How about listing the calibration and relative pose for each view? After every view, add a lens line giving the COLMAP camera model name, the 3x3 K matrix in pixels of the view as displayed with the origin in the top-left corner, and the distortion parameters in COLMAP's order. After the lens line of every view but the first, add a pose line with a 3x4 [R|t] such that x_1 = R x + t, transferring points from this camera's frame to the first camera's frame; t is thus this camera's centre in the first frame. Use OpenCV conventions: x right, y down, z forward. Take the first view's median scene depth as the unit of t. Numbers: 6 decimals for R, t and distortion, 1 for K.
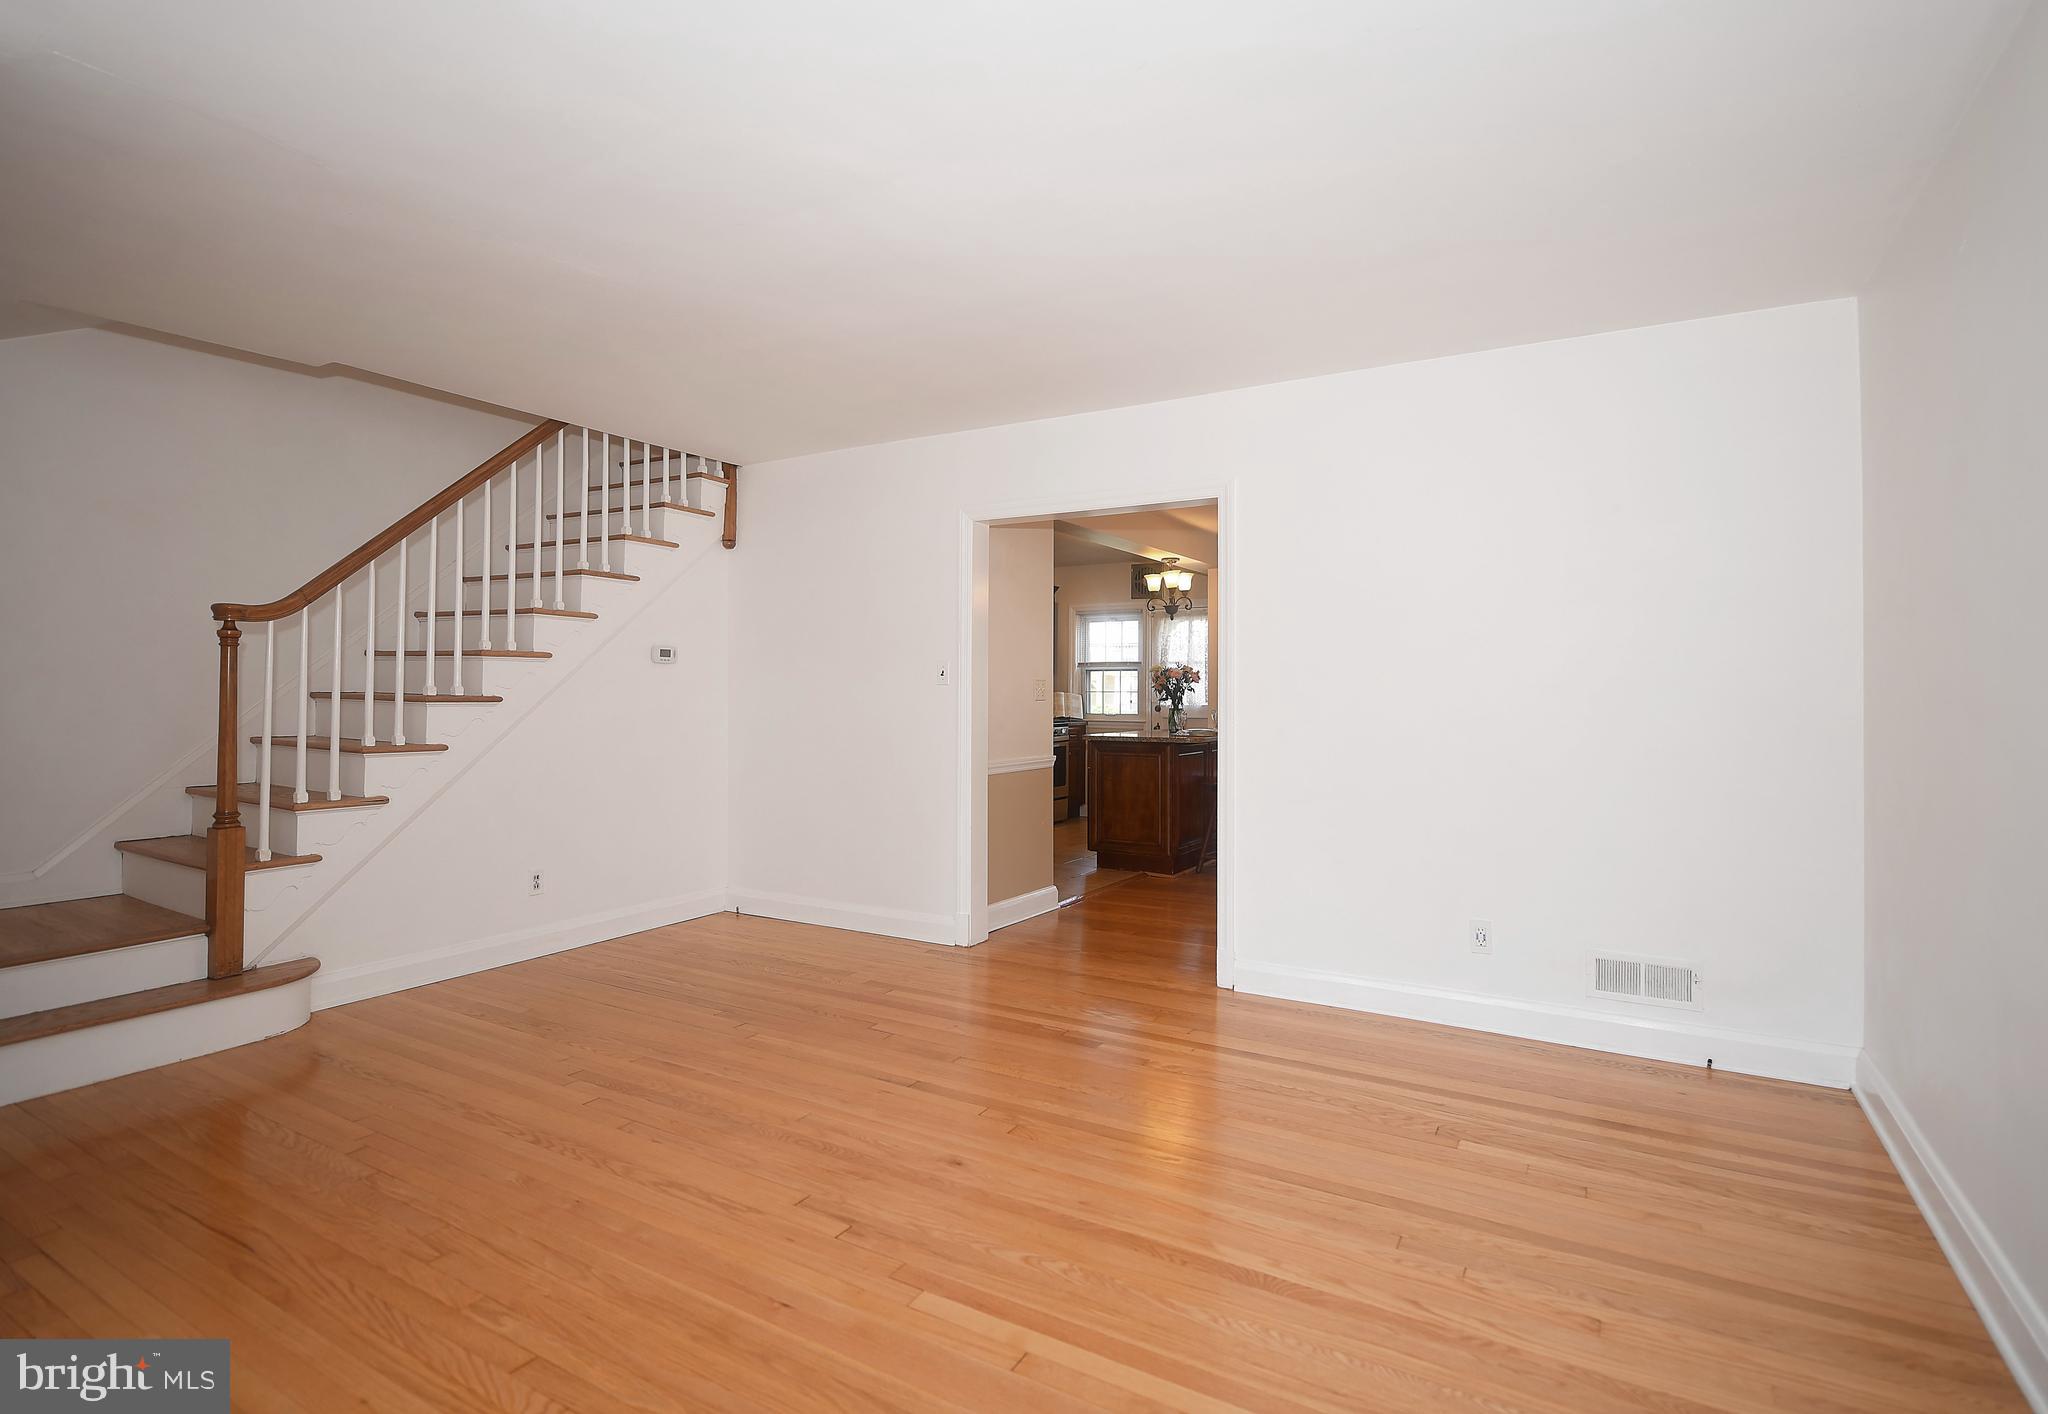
lens RADIAL K [[1016.4, 0, 1033.3], [0, 1016.4, 686.3], [0, 0, 1]] dist [-0.019095, -0.000813]
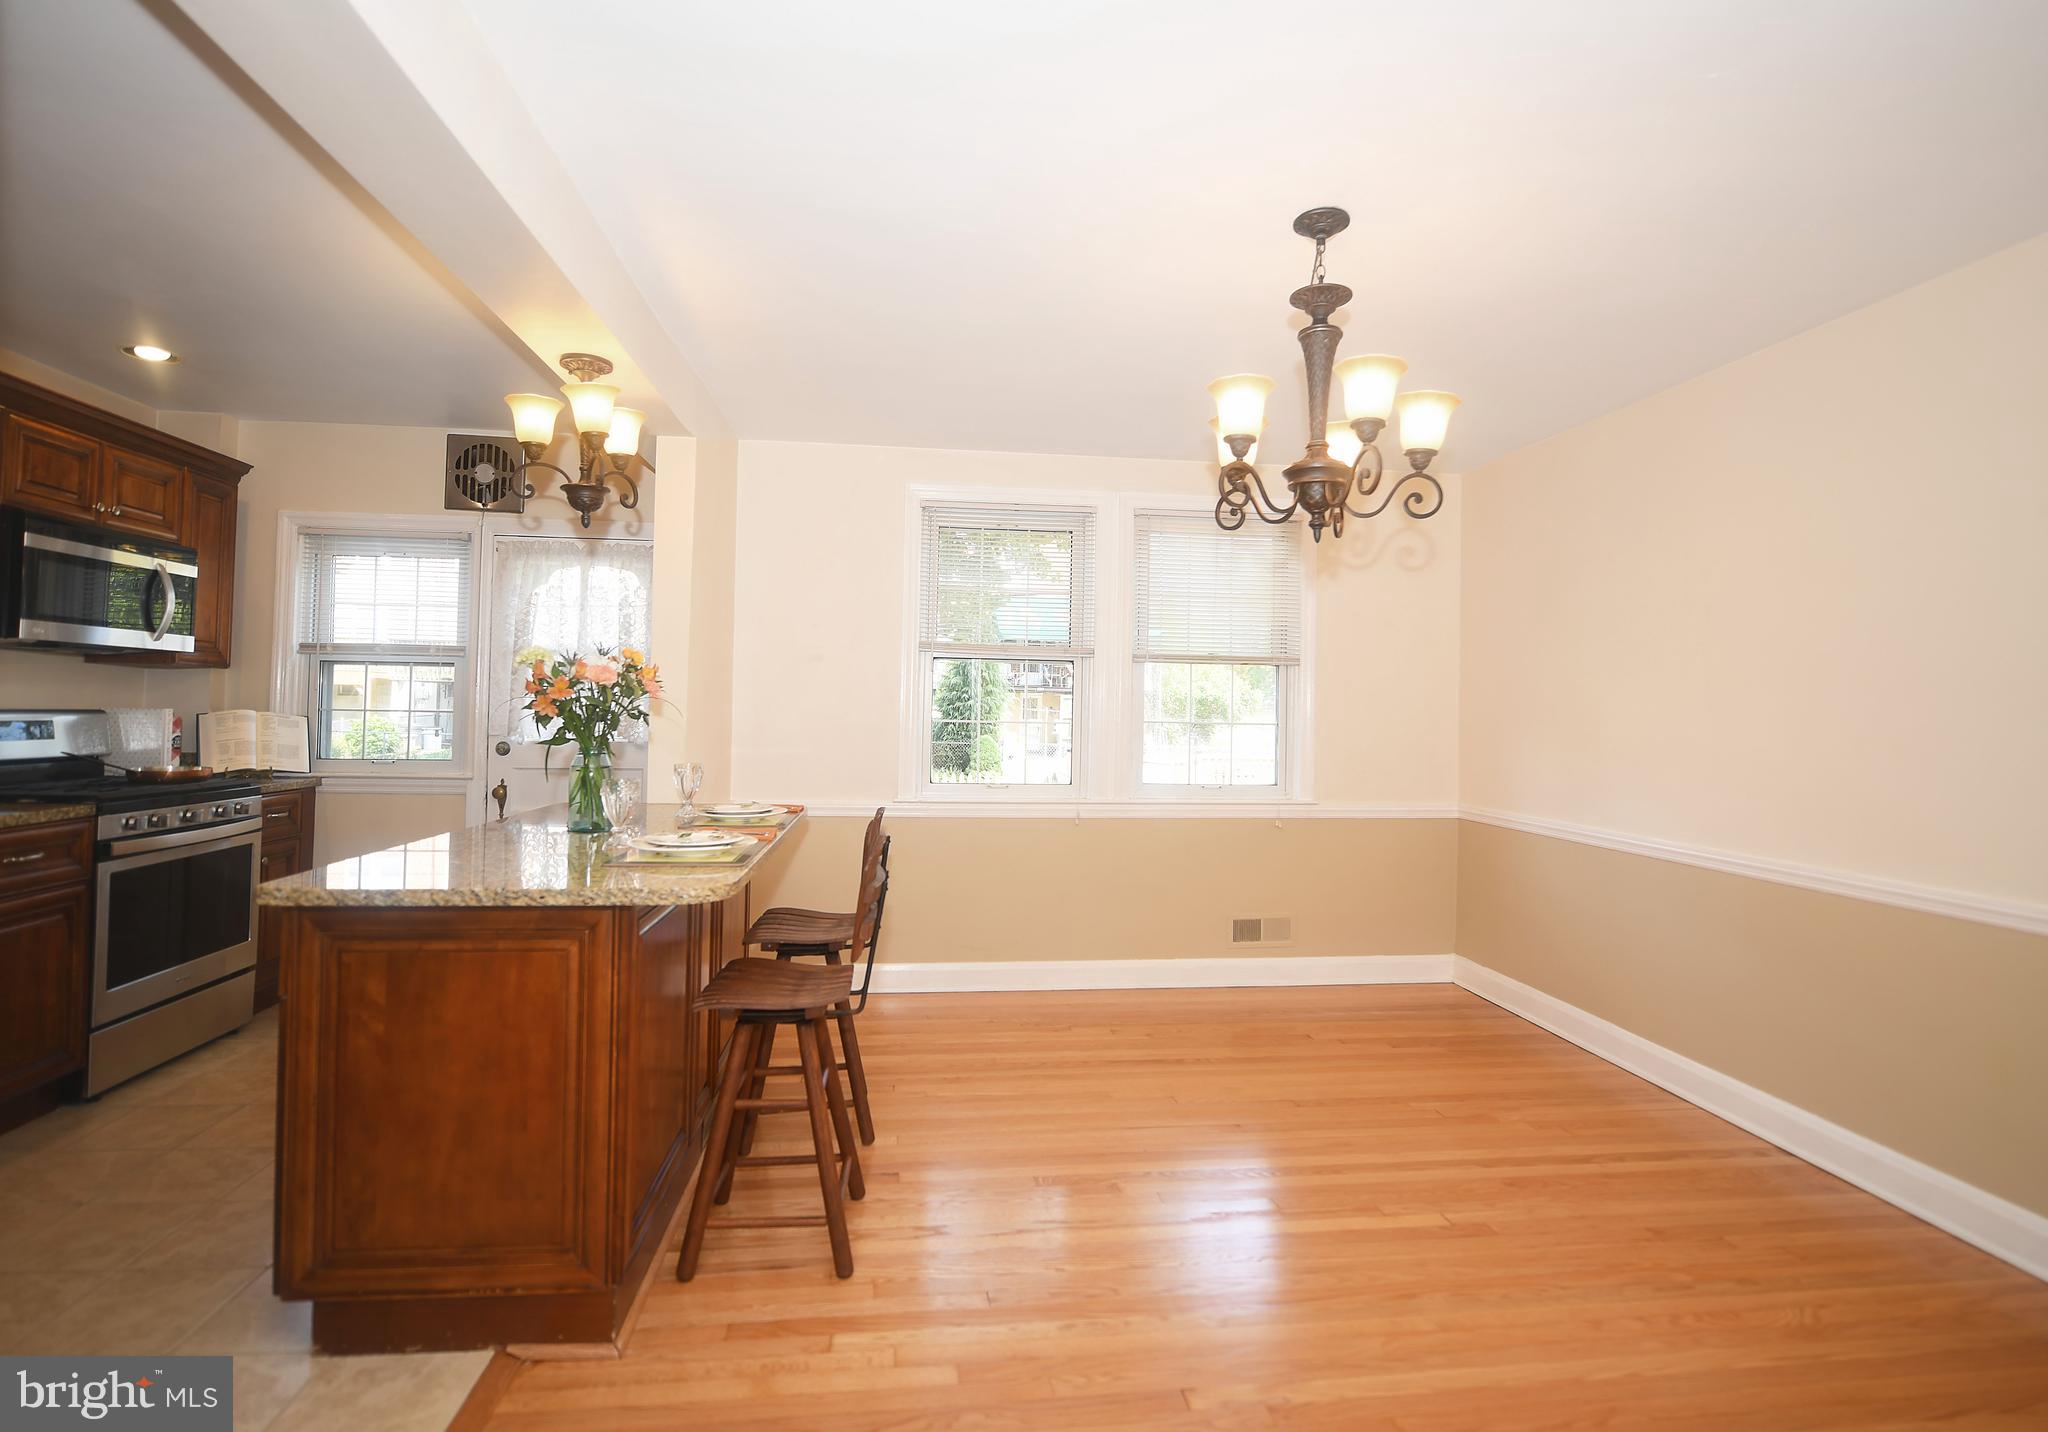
lens RADIAL K [[994.0, 0, 1023.5], [0, 994.0, 681.8], [0, 0, 1]] dist [-0.016895, 0.000109]
pose [[0.796003, 0.025630, 0.604749, 0.087614], [-0.016781, 0.999654, -0.020280, -0.007667], [-0.605059, 0.005995, 0.796158, 1.136731]]
